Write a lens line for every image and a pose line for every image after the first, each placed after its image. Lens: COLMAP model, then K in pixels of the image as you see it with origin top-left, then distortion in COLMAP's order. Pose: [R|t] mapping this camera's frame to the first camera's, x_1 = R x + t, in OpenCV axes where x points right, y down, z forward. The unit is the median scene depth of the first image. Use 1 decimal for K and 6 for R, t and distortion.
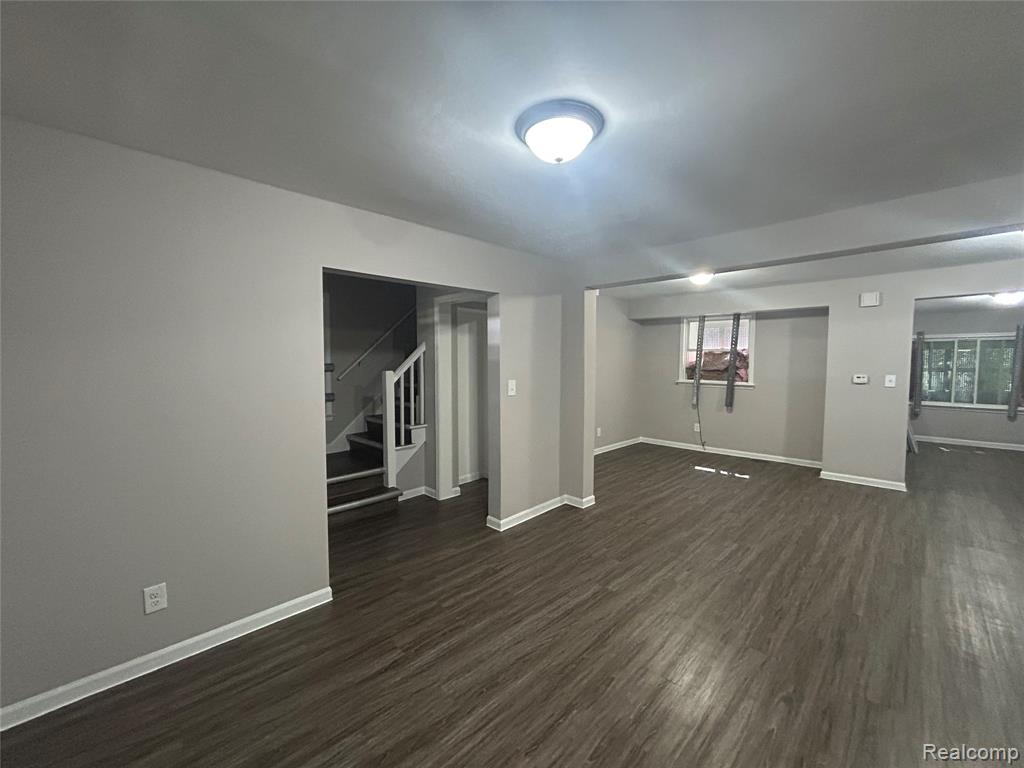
lens RADIAL K [[411.7, 0, 514.4], [0, 411.7, 382.8], [0, 0, 1]] dist [0.000271, 0.000279]
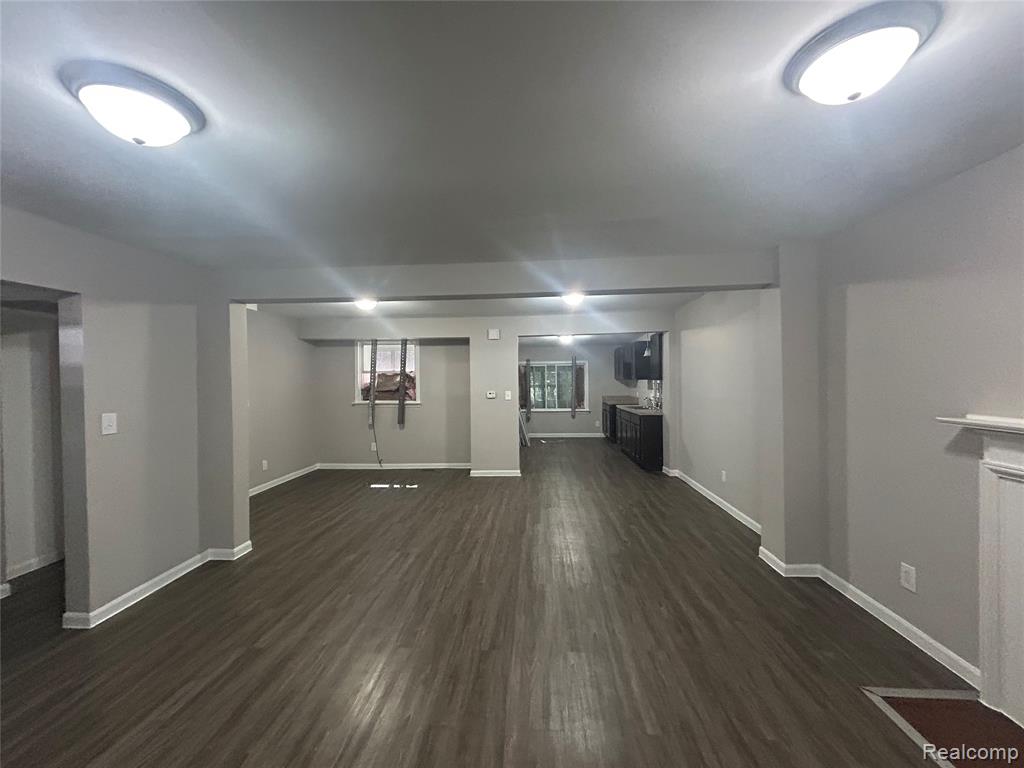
lens RADIAL K [[411.7, 0, 512.7], [0, 411.7, 383.2], [0, 0, 1]] dist [0.000271, 0.000279]
pose [[0.753981, -0.015630, 0.656710, 0.045381], [0.048195, 0.998339, -0.031573, -0.001857], [-0.655126, 0.055455, 0.753482, -0.024861]]
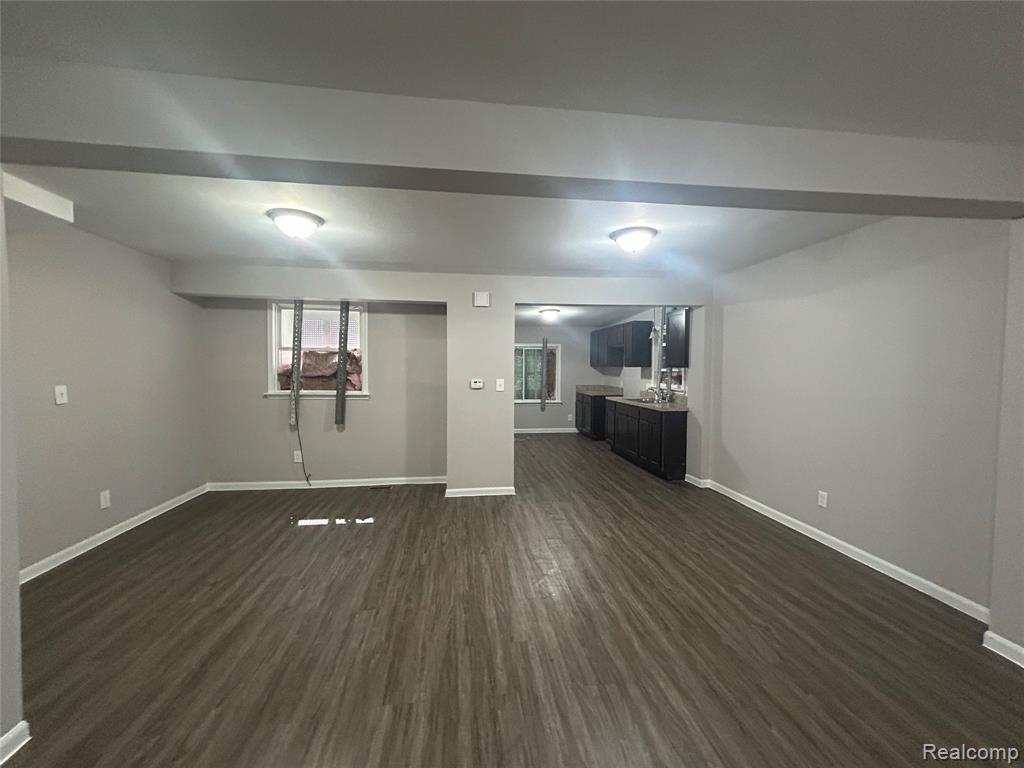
lens RADIAL K [[411.7, 0, 511.9], [0, 411.7, 384.0], [0, 0, 1]] dist [0.000271, 0.000279]
pose [[0.616902, -0.031160, 0.786423, 0.173654], [0.037492, 0.999245, 0.010182, -0.016947], [-0.786147, 0.023203, 0.617604, 0.400644]]
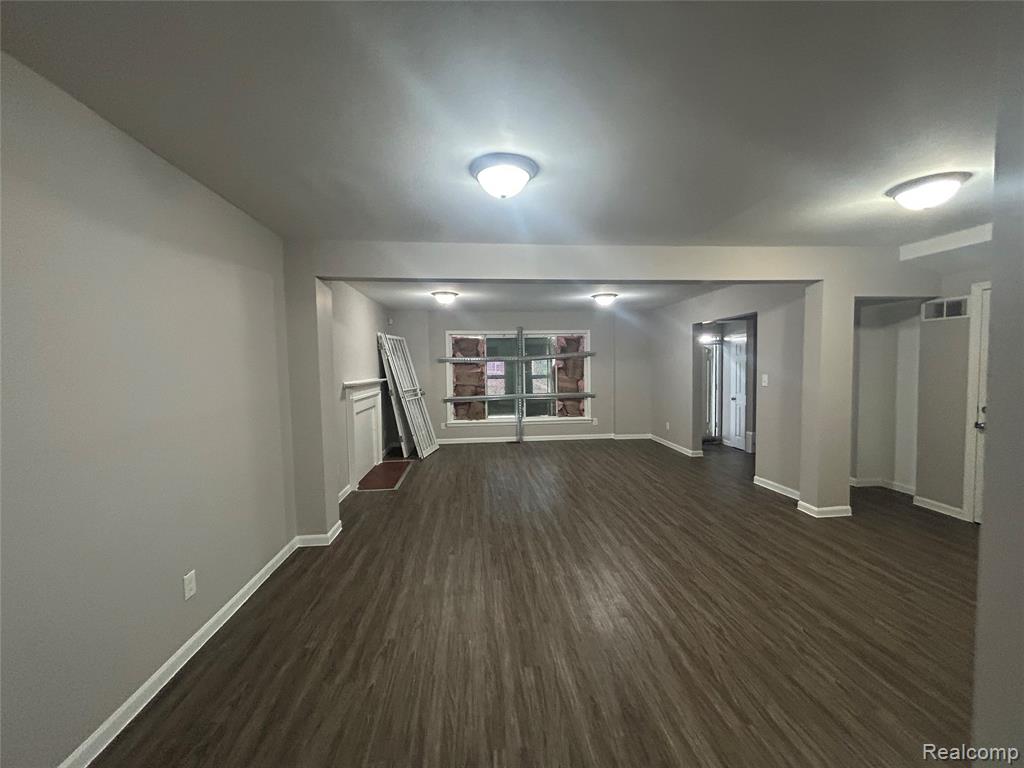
lens RADIAL K [[411.7, 0, 511.5], [0, 411.7, 378.8], [0, 0, 1]] dist [0.000271, 0.000279]
pose [[-0.641267, 0.039549, -0.766298, 1.247634], [-0.025377, 0.997031, 0.072694, -0.055905], [0.766898, 0.066063, -0.638360, 1.000488]]
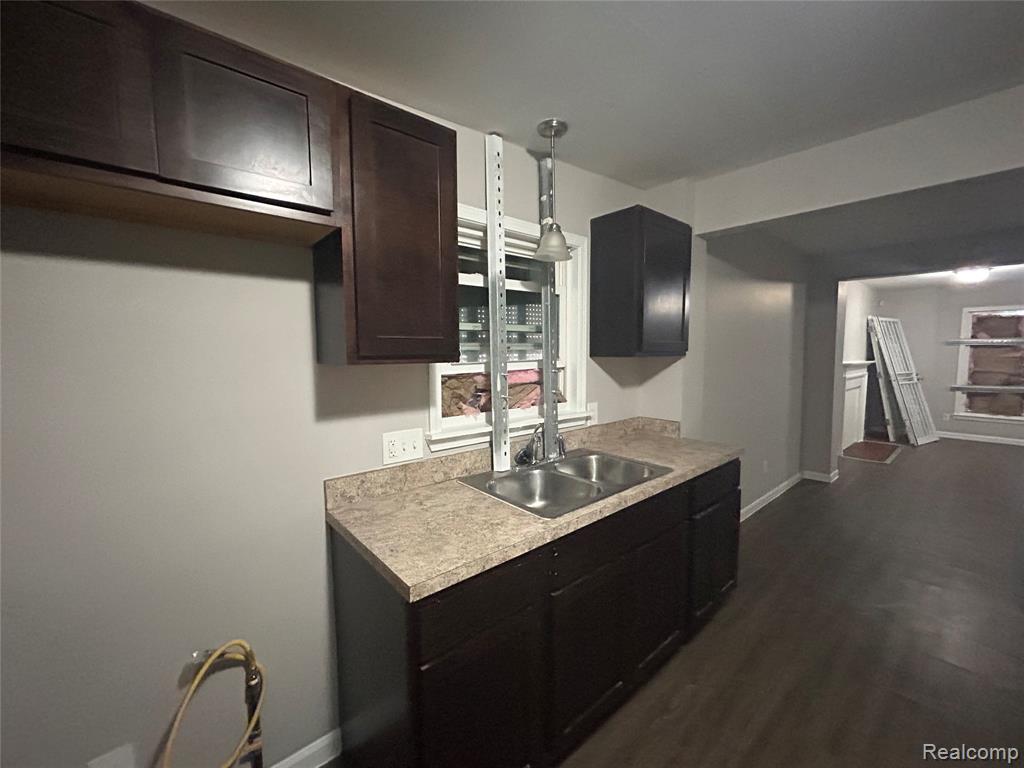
lens RADIAL K [[411.7, 0, 512.8], [0, 411.7, 382.7], [0, 0, 1]] dist [0.000271, 0.000279]
pose [[-0.996806, 0.000771, 0.079862, 1.592055], [0.011447, 0.991008, 0.133314, -0.073483], [-0.079041, 0.133802, -0.987851, 1.304609]]
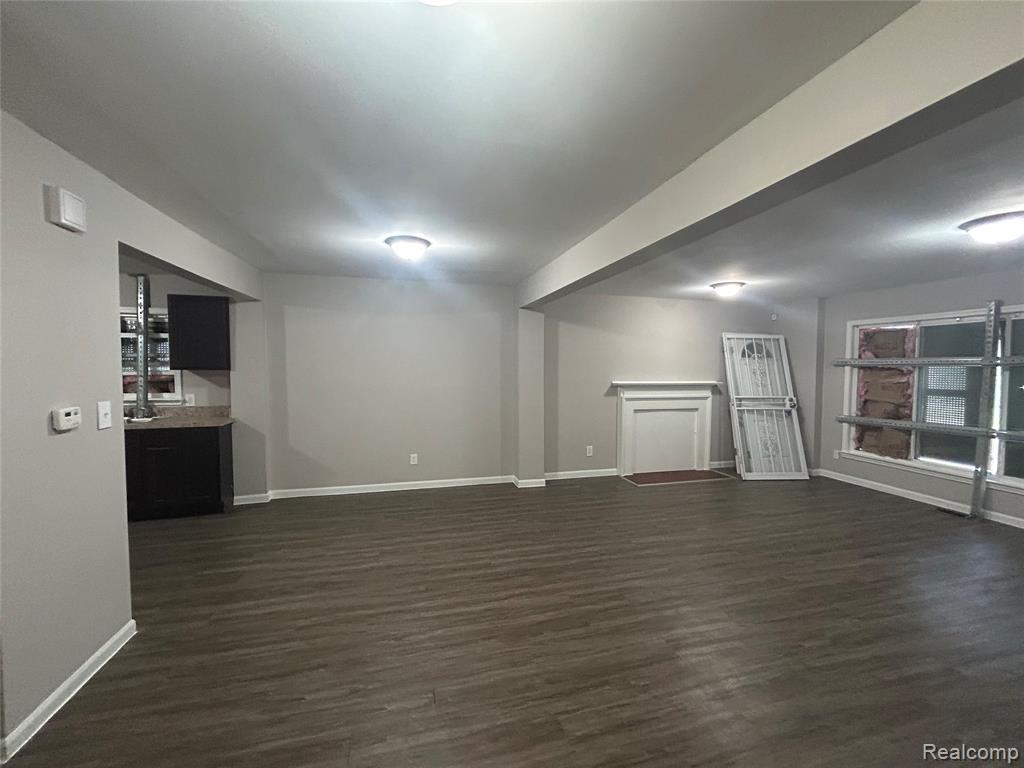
lens RADIAL K [[411.7, 0, 512.5], [0, 411.7, 384.0], [0, 0, 1]] dist [0.000271, 0.000279]
pose [[-0.862162, -0.025315, 0.505999, 0.332929], [0.023642, 0.995653, 0.090095, -0.071852], [-0.506080, 0.089639, -0.857816, 1.231002]]
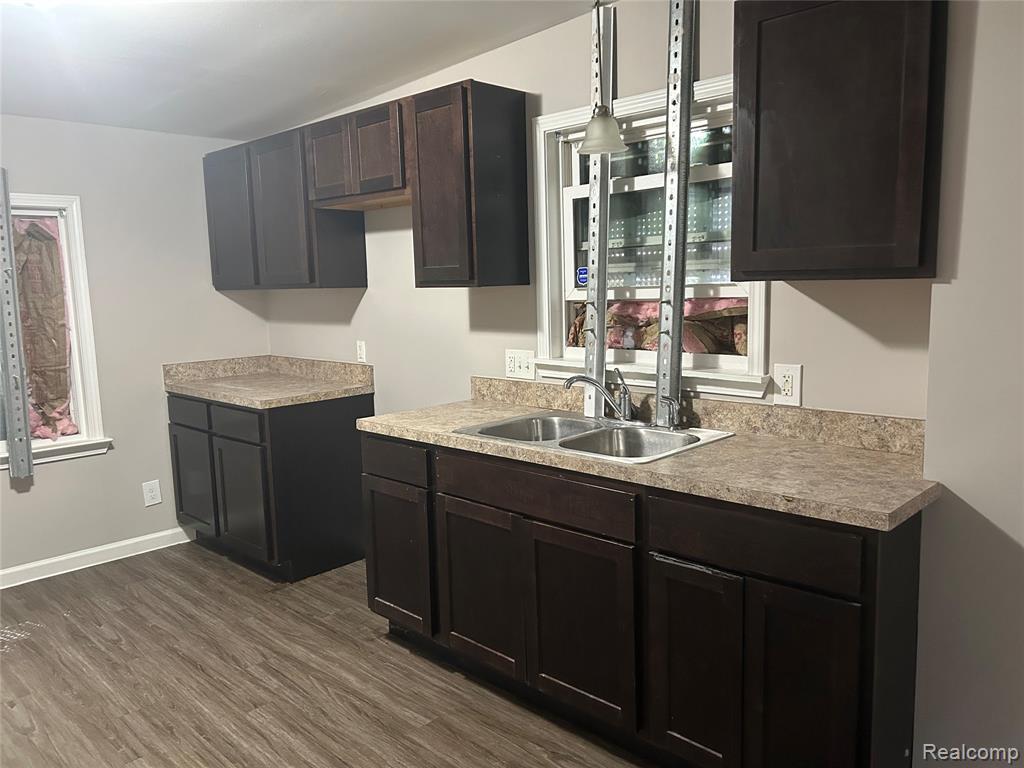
lens RADIAL K [[774.9, 0, 517.2], [0, 774.9, 388.8], [0, 0, 1]] dist [0.045566, -0.014194]
pose [[-0.010381, -0.137372, 0.990465, 0.974131], [0.078739, 0.987331, 0.137762, -0.049543], [-0.996841, 0.079418, 0.000567, 0.960837]]
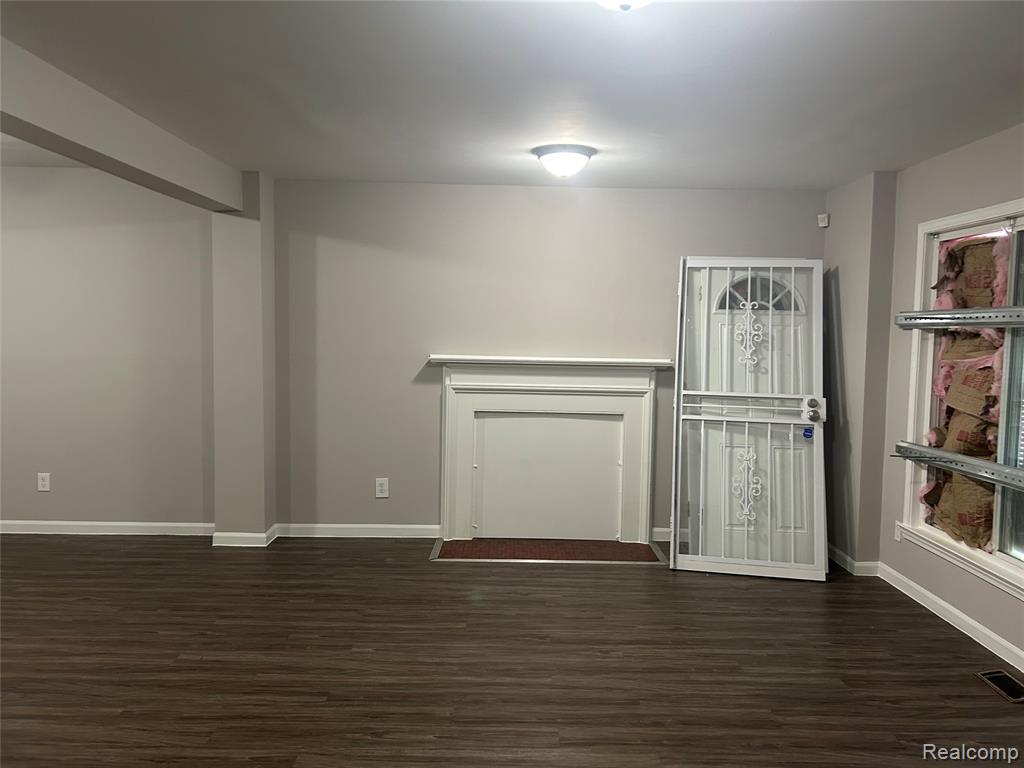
lens RADIAL K [[774.9, 0, 523.1], [0, 774.9, 380.9], [0, 0, 1]] dist [0.045566, -0.014194]
pose [[-0.710342, -0.057376, 0.701514, -0.247756], [0.020857, 0.994518, 0.102461, -0.038119], [-0.703547, 0.087414, -0.705252, 0.747344]]
